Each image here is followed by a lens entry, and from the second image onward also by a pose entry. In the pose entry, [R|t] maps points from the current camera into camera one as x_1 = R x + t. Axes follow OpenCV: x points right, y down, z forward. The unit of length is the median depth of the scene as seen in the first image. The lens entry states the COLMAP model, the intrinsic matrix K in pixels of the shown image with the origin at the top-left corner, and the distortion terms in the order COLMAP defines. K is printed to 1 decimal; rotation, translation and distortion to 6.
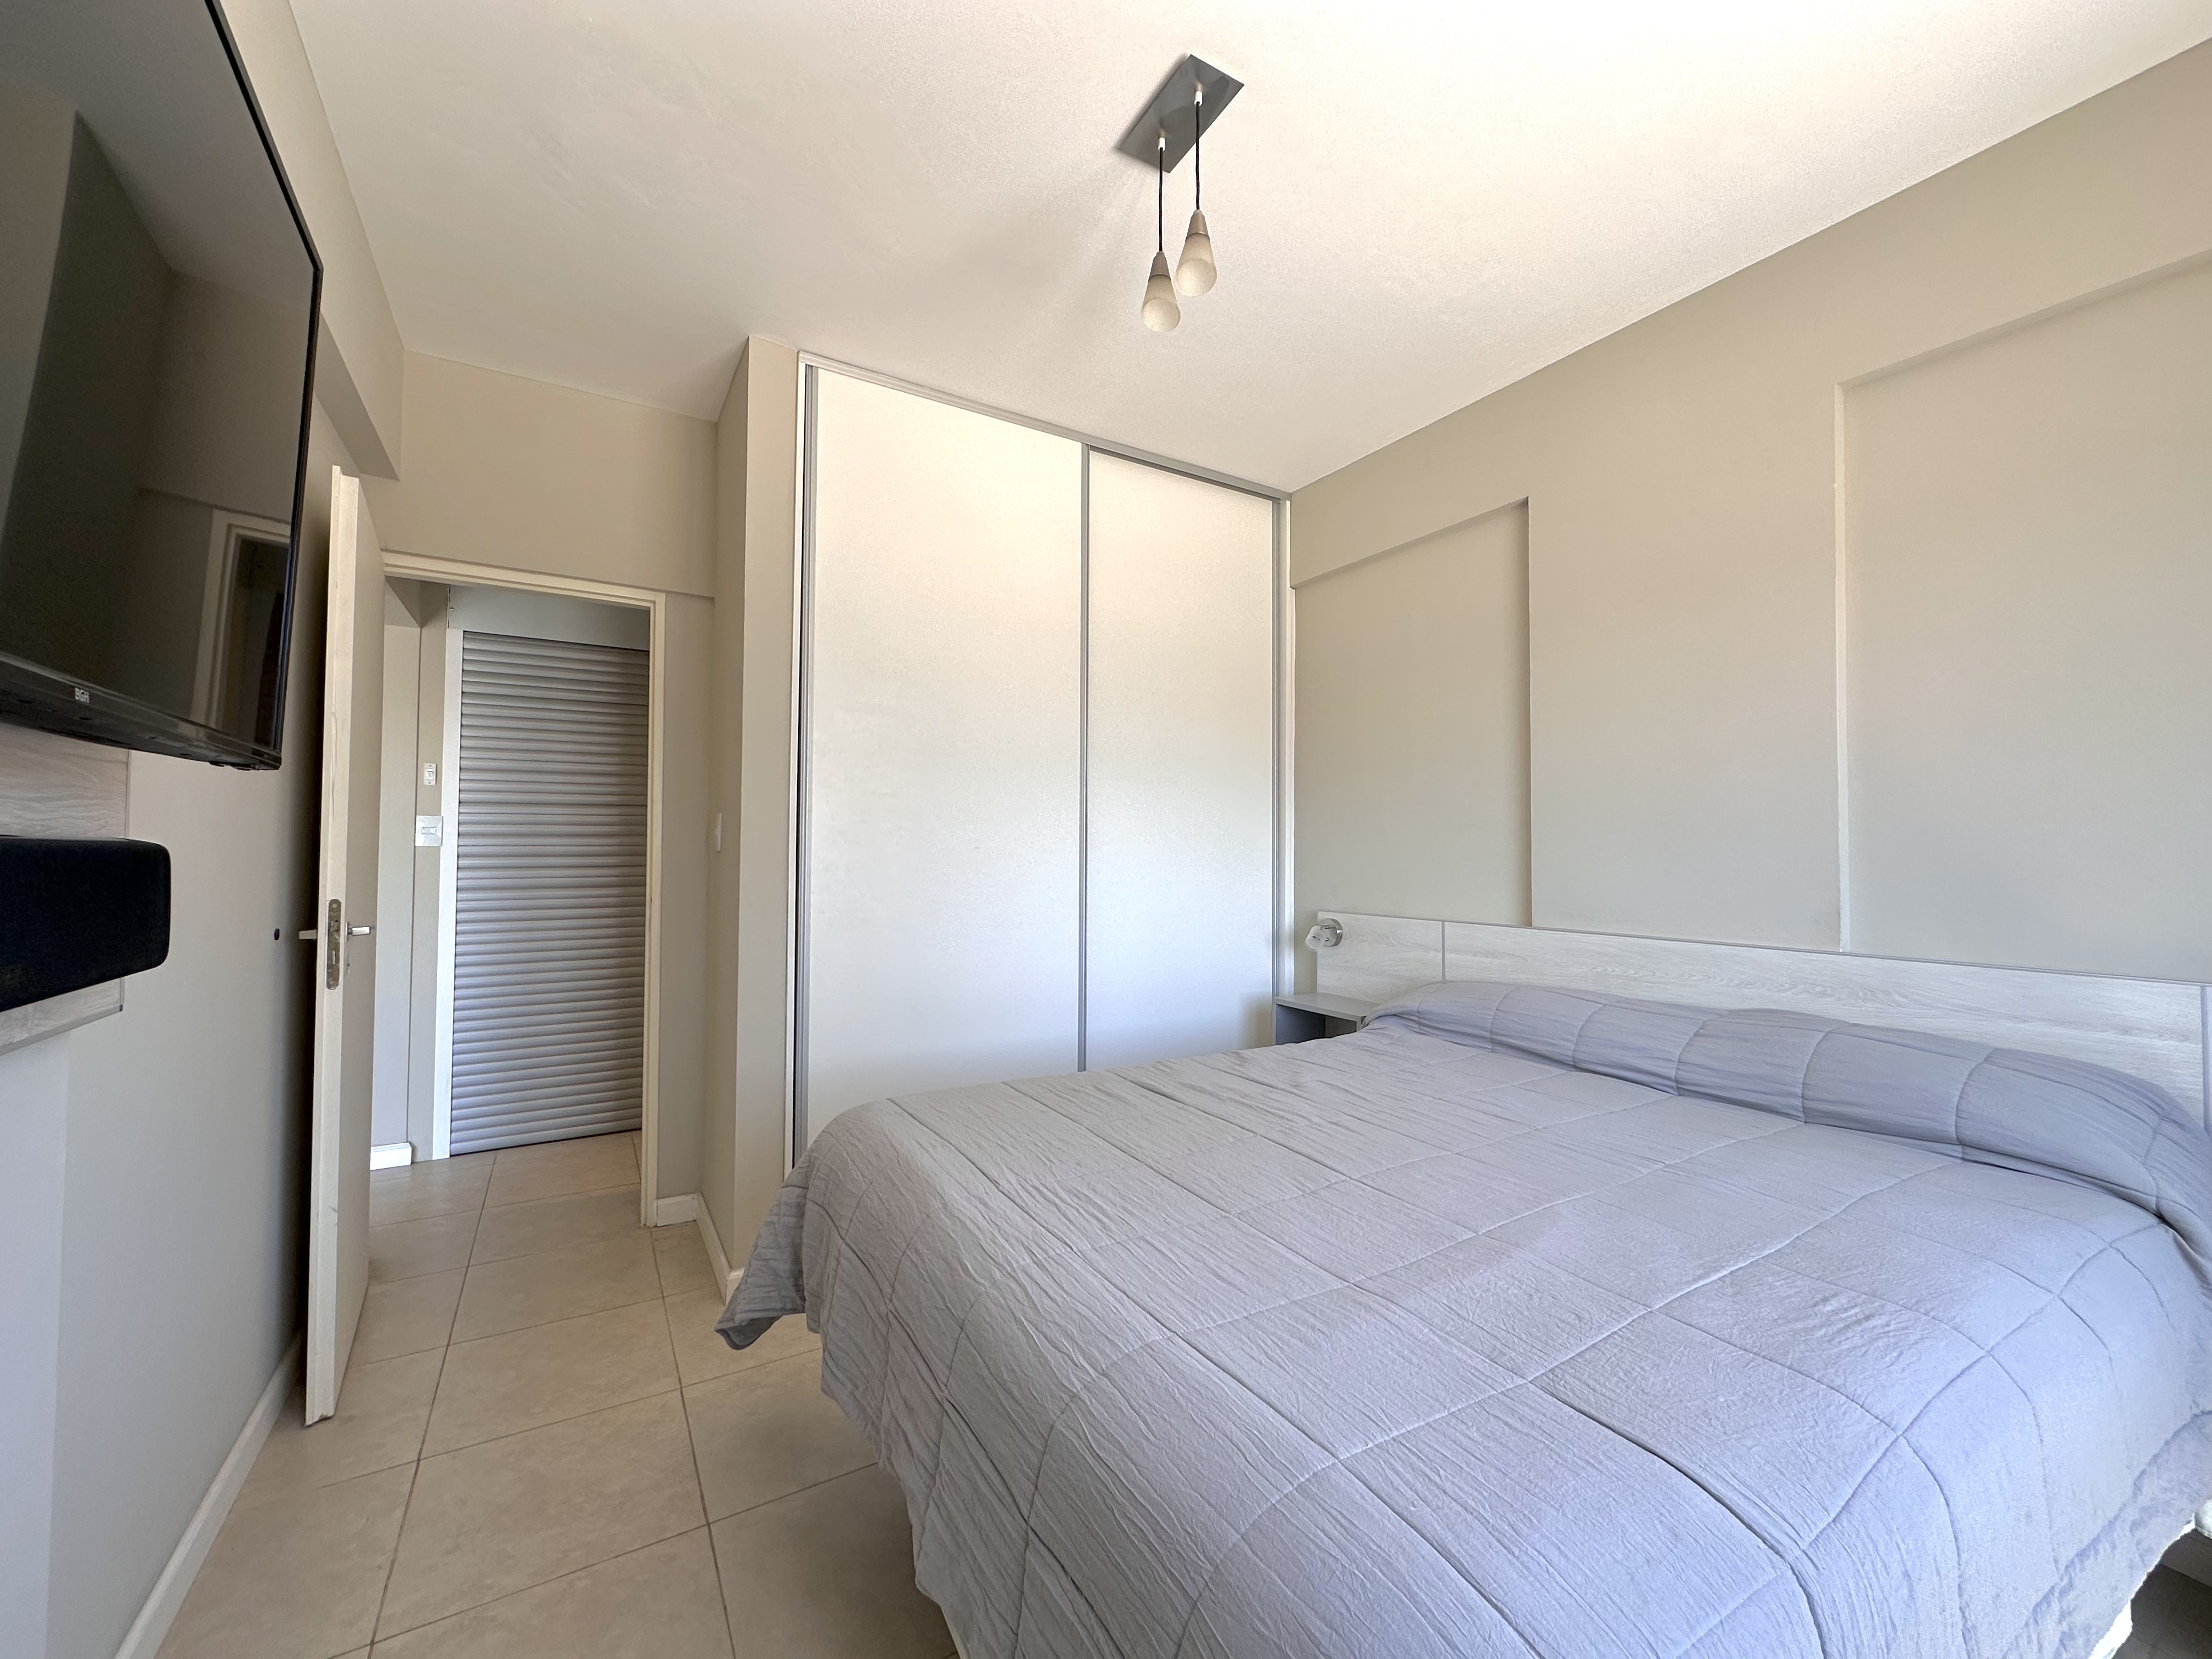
lens RADIAL K [[872.8, 0, 1105.1], [0, 872.8, 828.9], [0, 0, 1]] dist [0.008986, 0.000386]
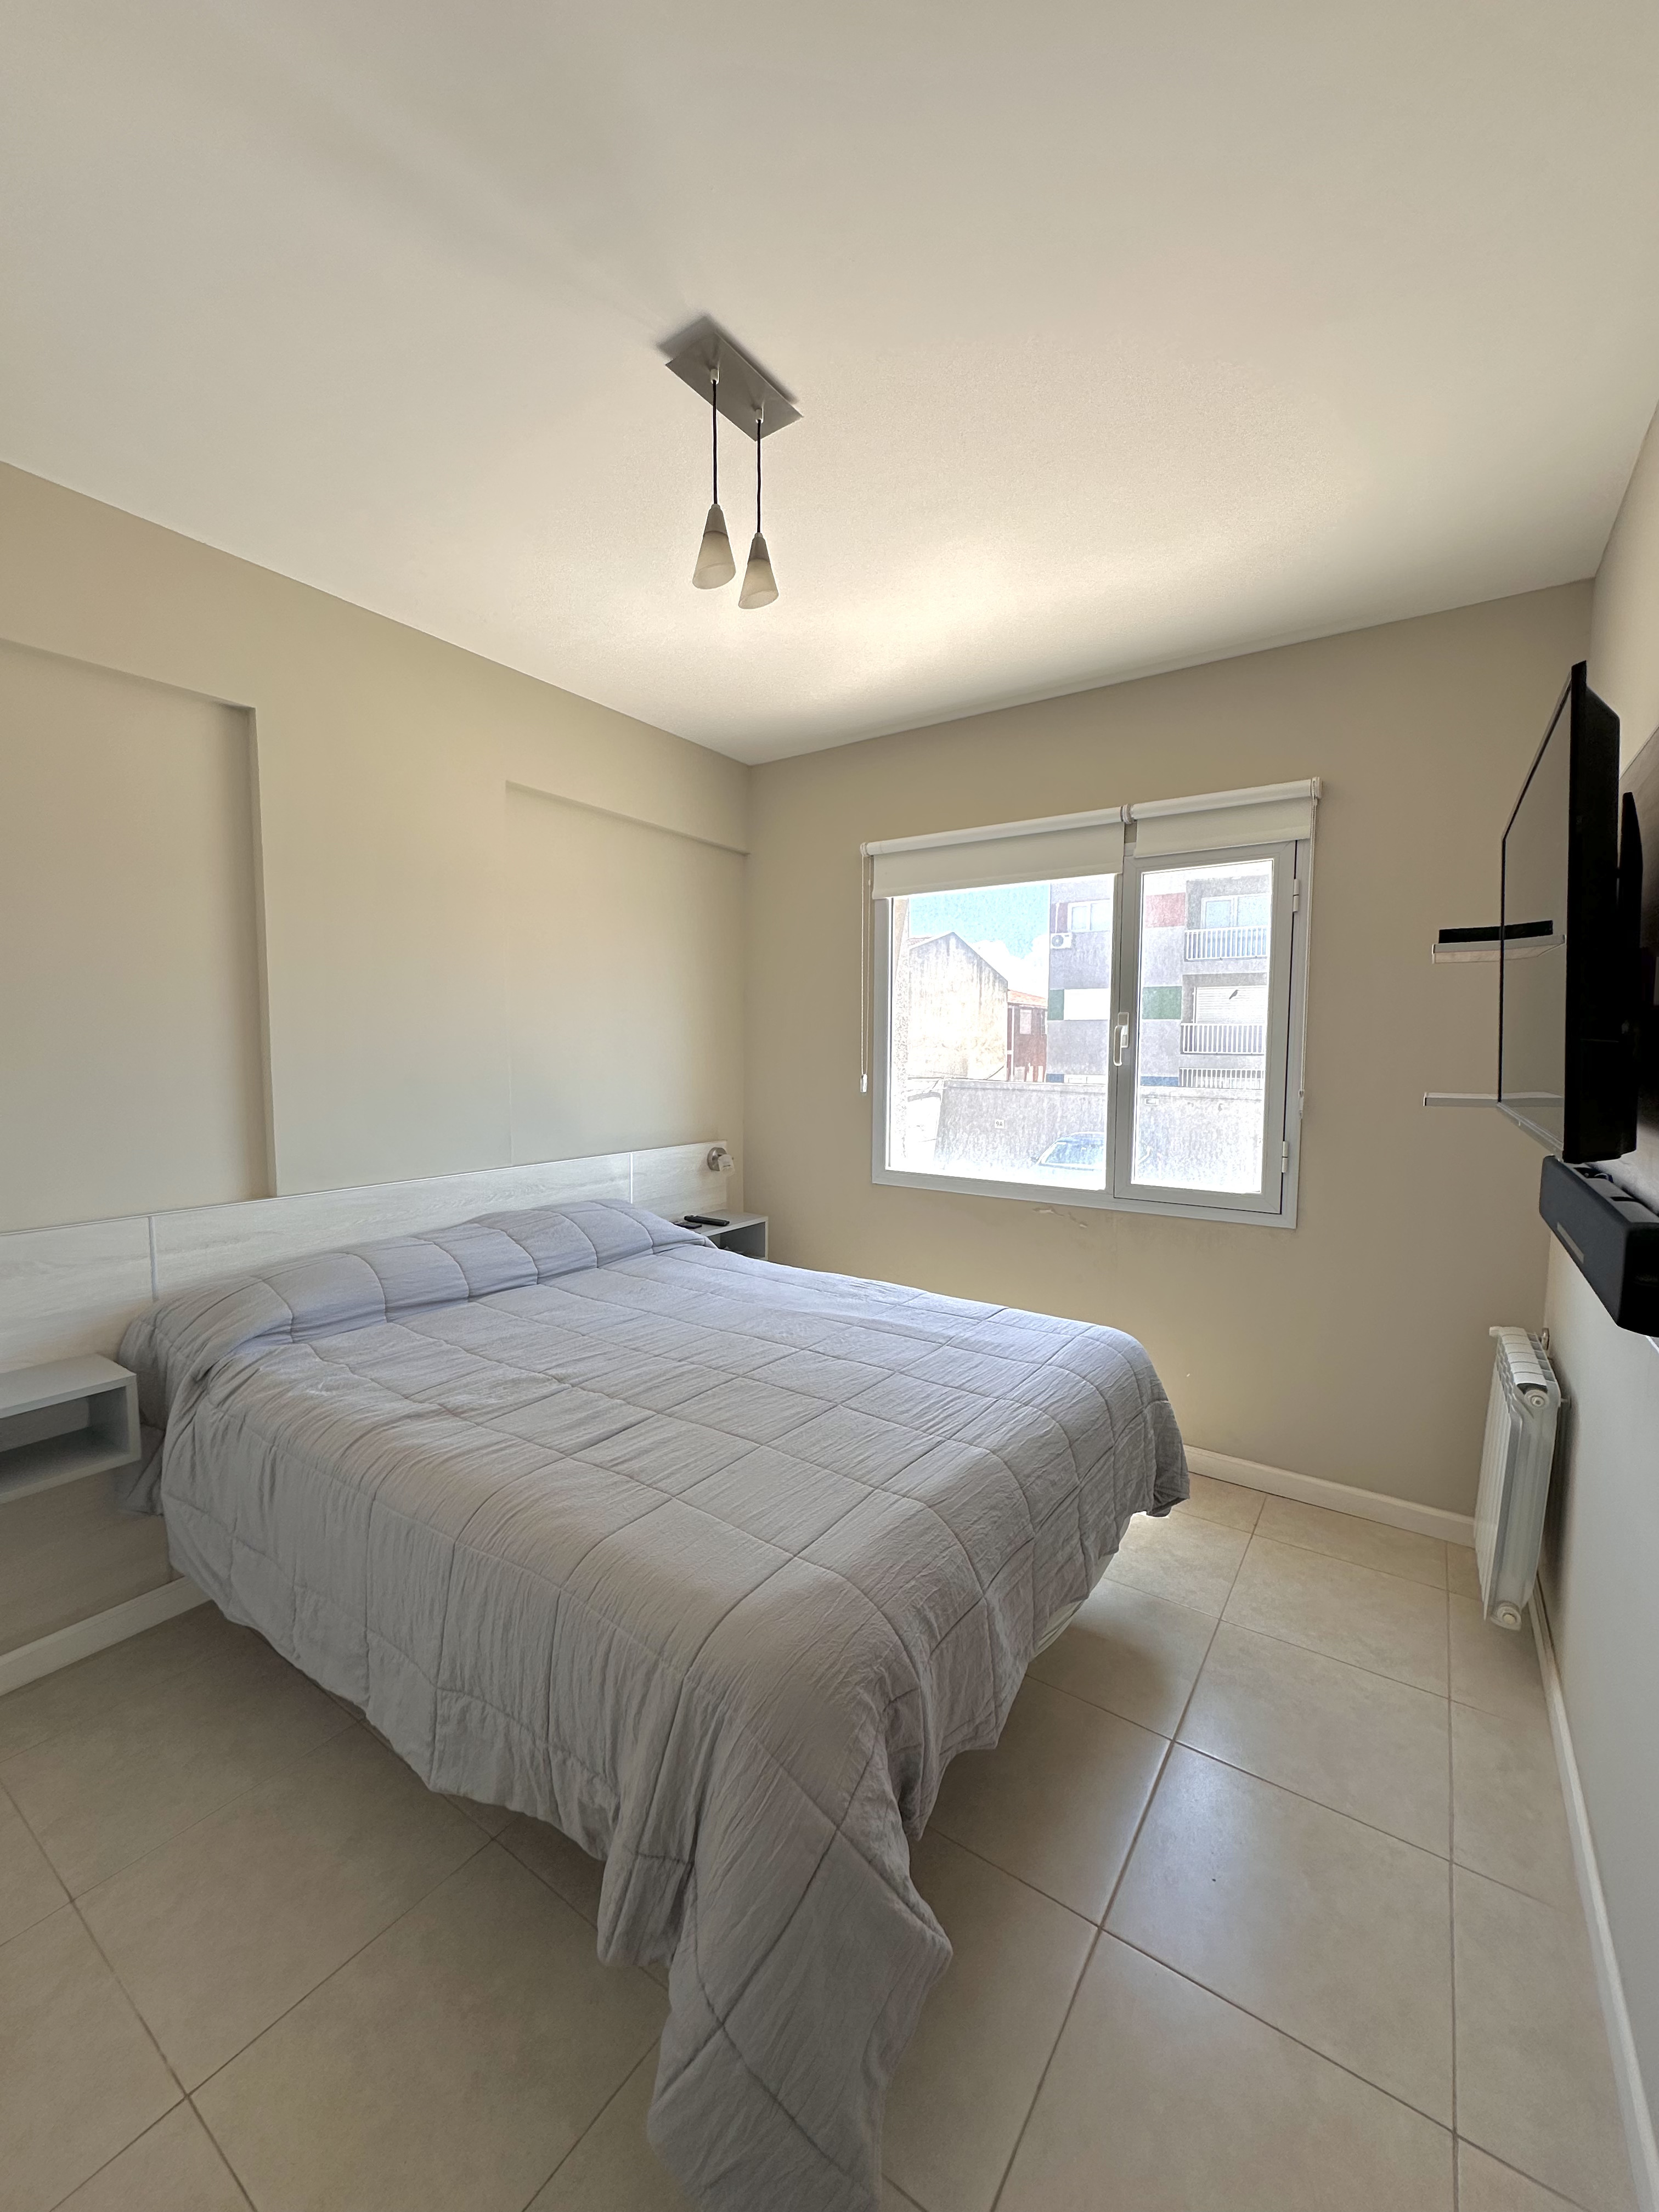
lens RADIAL K [[872.8, 0, 832.0], [0, 872.8, 1103.9], [0, 0, 1]] dist [0.008986, 0.000386]
pose [[-0.406634, -0.074350, 0.910561, -0.723484], [-0.037472, 0.997202, 0.064690, -0.083038], [-0.912822, -0.007815, -0.408282, 1.050664]]
